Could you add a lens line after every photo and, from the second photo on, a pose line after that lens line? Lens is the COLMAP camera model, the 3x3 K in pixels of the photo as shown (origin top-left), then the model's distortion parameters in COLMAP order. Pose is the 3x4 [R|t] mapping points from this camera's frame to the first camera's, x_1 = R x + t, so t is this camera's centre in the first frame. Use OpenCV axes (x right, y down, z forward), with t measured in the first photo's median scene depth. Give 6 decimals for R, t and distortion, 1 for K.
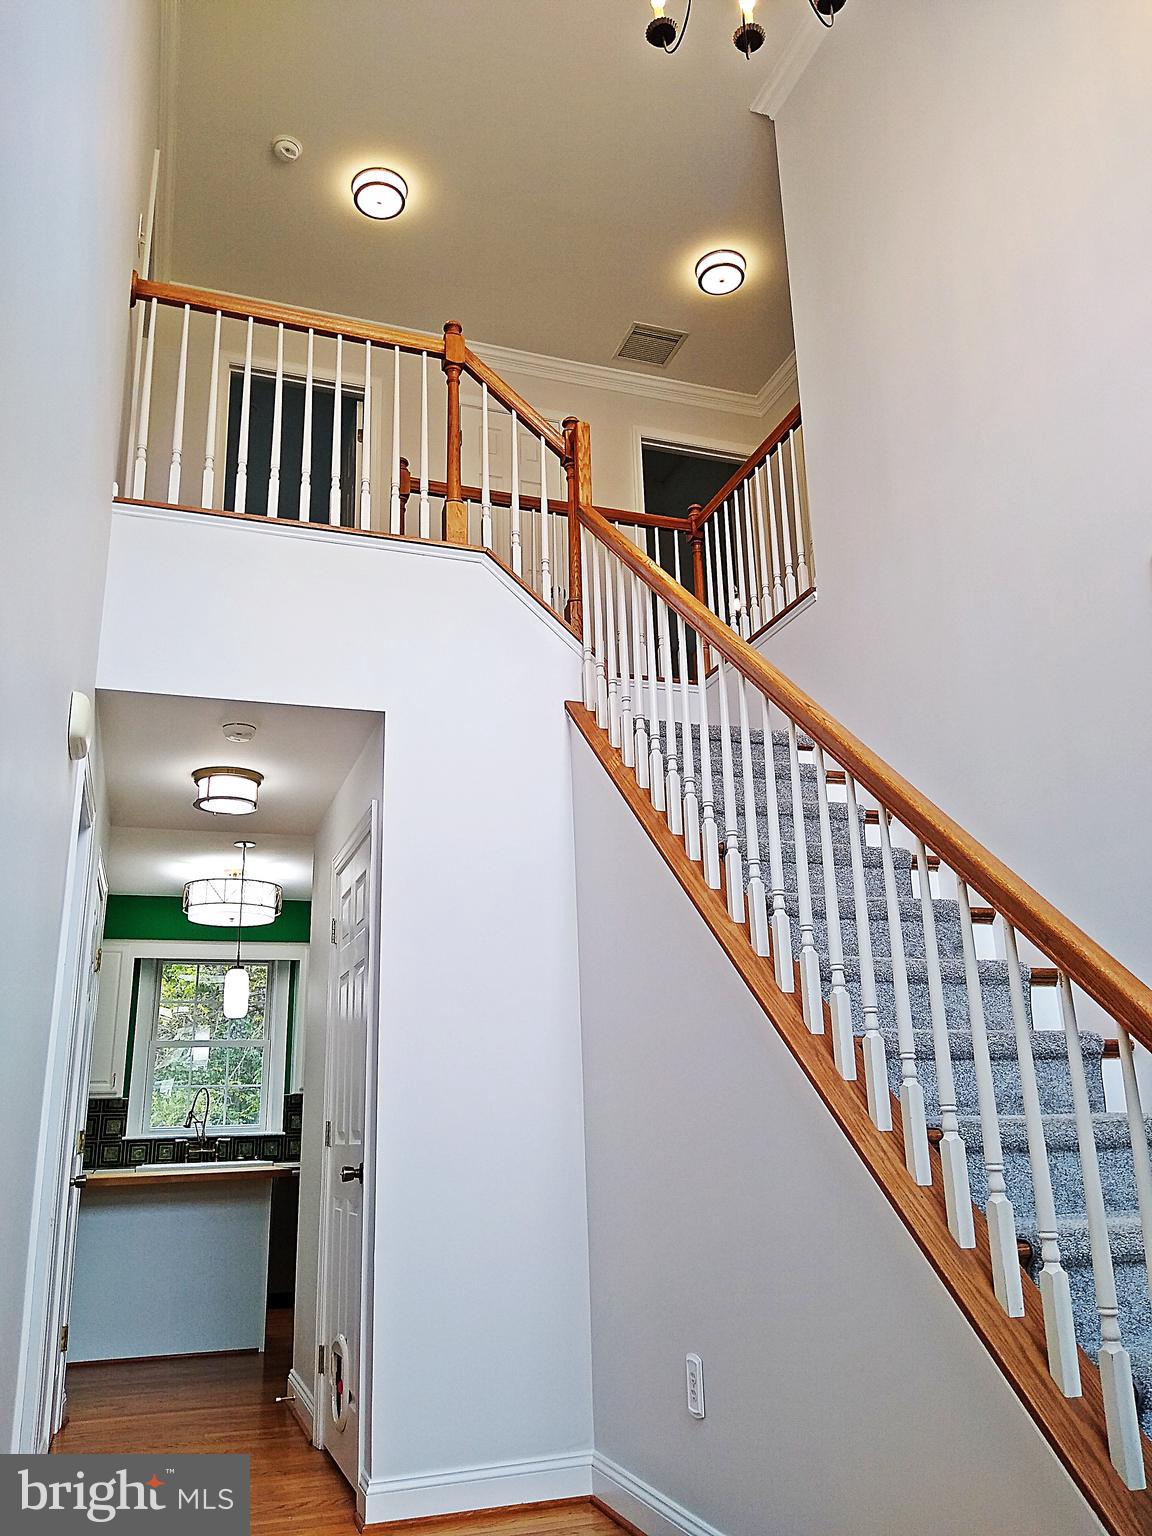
lens RADIAL K [[1210.7, 0, 582.3], [0, 1210.7, 768.4], [0, 0, 1]] dist [0.000887, -0.034072]
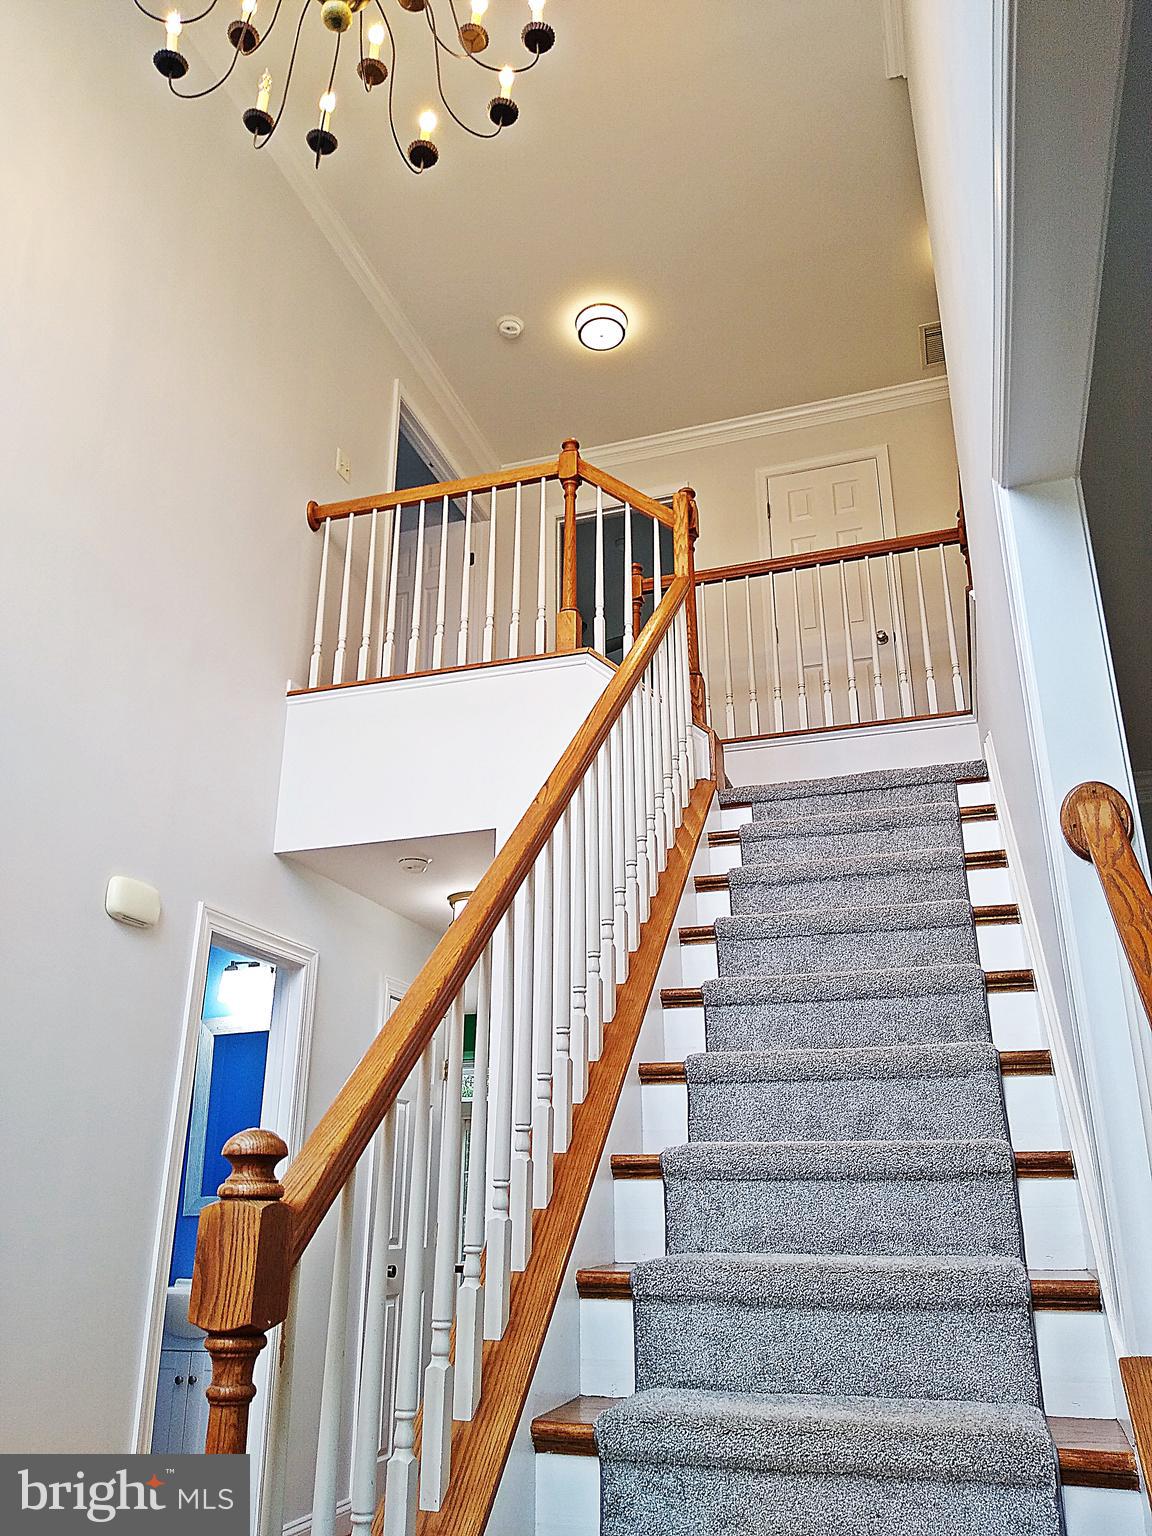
lens RADIAL K [[1210.7, 0, 575.8], [0, 1210.7, 771.1], [0, 0, 1]] dist [0.000887, -0.034072]
pose [[0.777588, -0.195385, -0.597647, 0.464066], [0.158305, 0.980711, -0.114650, 0.032663], [0.608520, -0.005460, 0.793520, 0.171996]]
